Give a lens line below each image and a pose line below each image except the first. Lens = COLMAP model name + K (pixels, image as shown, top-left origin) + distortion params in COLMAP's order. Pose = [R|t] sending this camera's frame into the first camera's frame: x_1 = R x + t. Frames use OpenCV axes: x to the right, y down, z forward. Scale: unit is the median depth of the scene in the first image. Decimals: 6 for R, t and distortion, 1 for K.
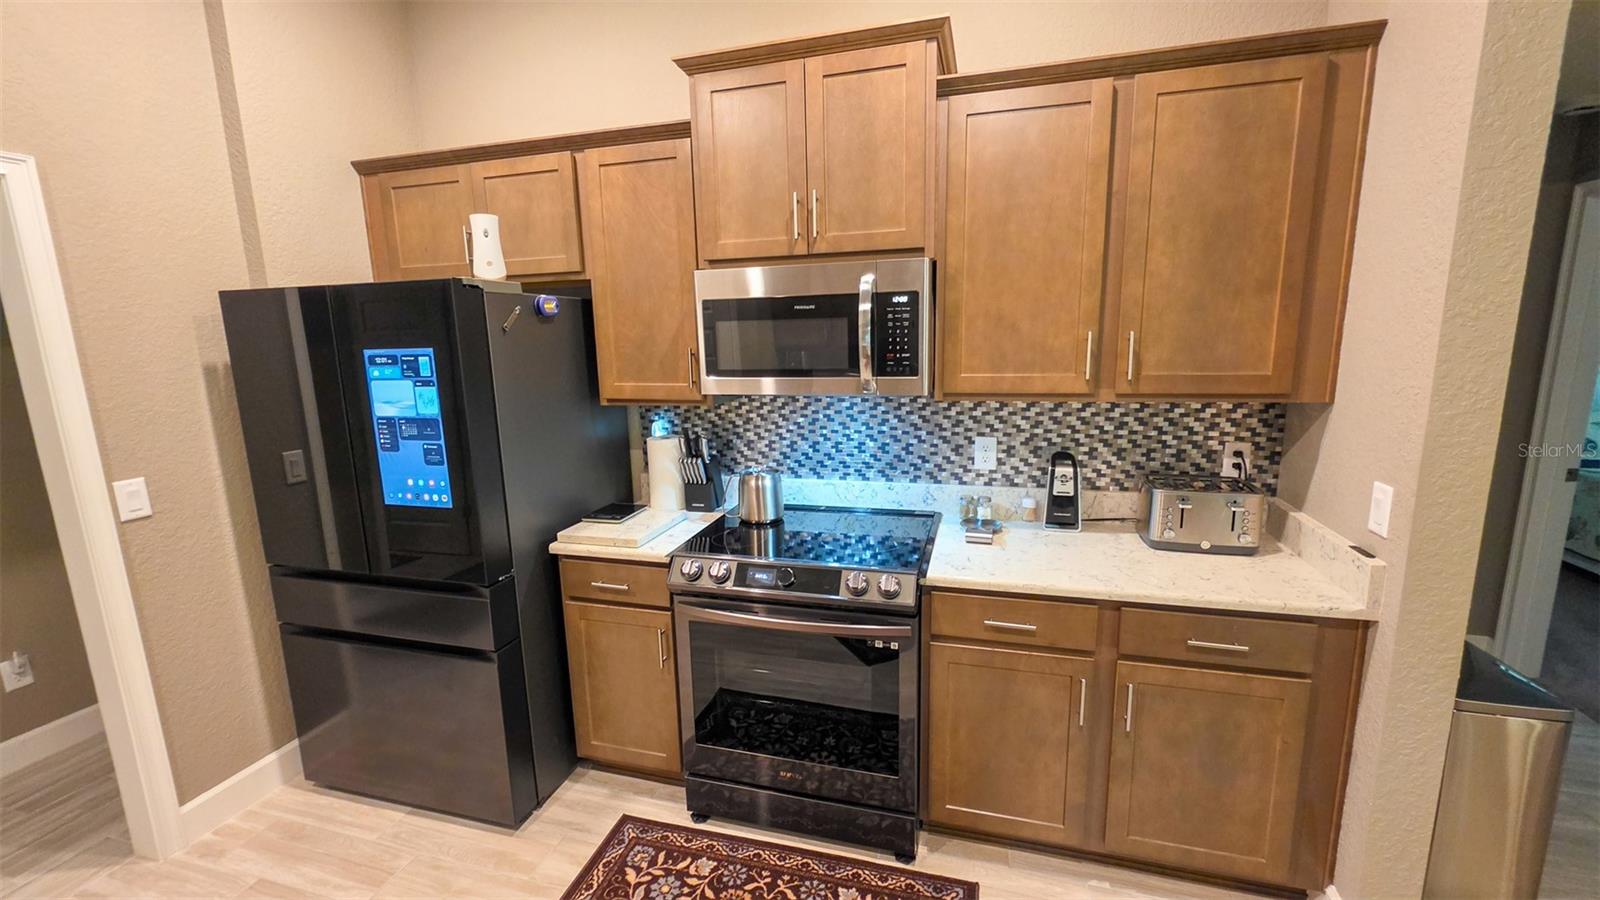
lens RADIAL K [[651.5, 0, 800.0], [0, 651.5, 450.0], [0, 0, 1]] dist [0.000057, 0.000101]
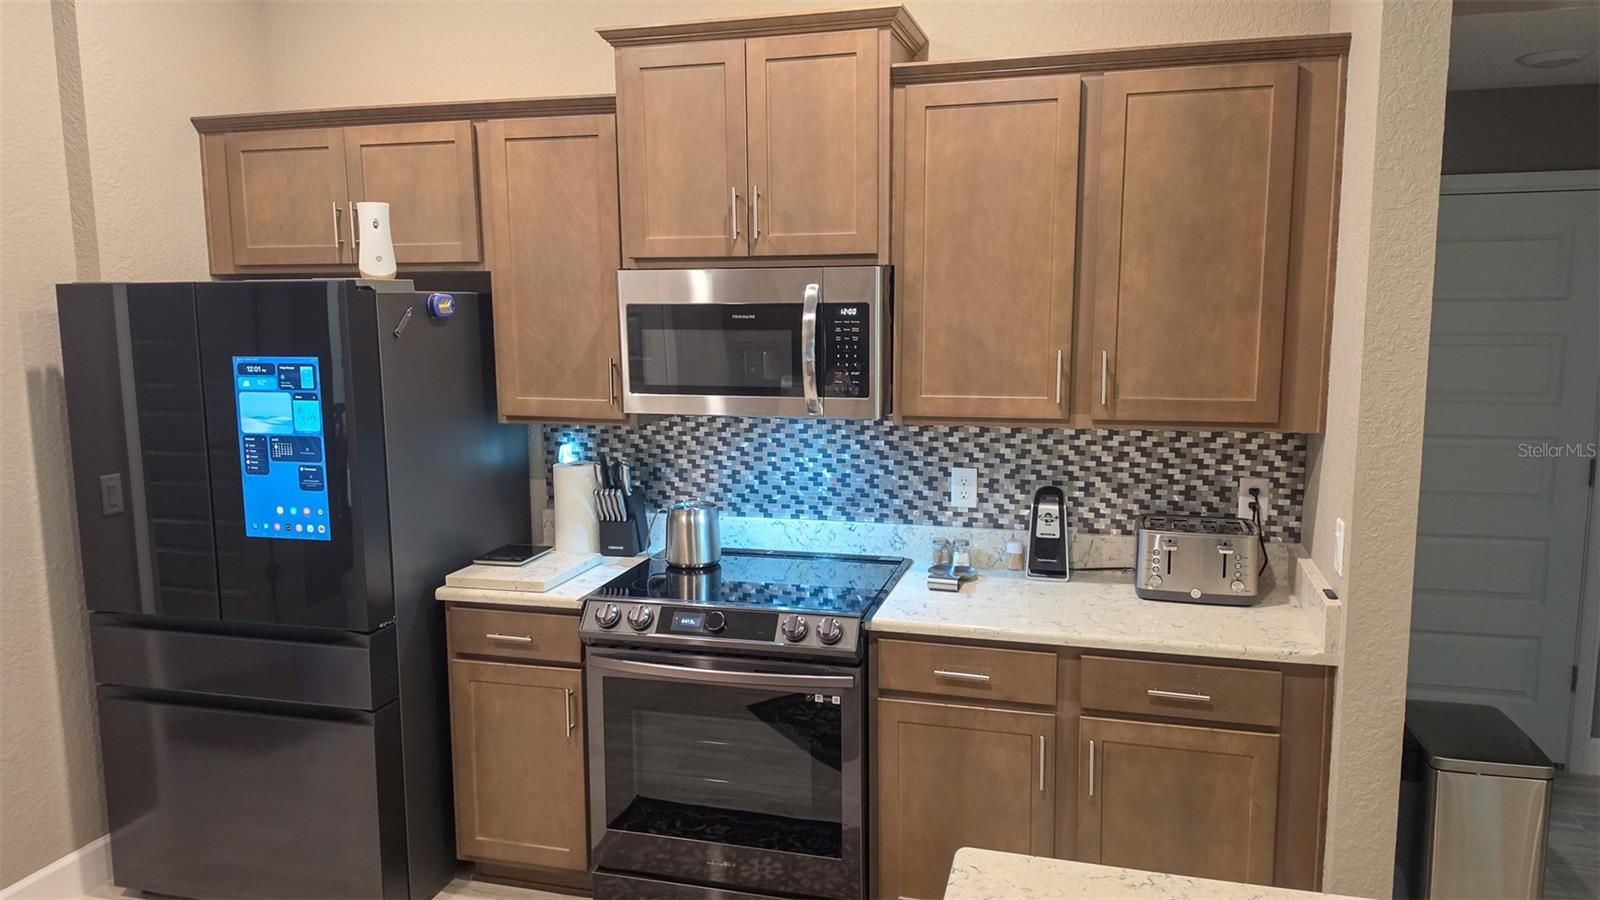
lens RADIAL K [[1104.0, 0, 800.0], [0, 1104.0, 450.0], [0, 0, 1]] dist [0.118921, -0.166498]
pose [[0.999824, 0.013763, 0.012772, 0.060960], [-0.013214, 0.999024, -0.042146, 0.020739], [-0.013340, 0.041970, 0.999030, -0.443280]]
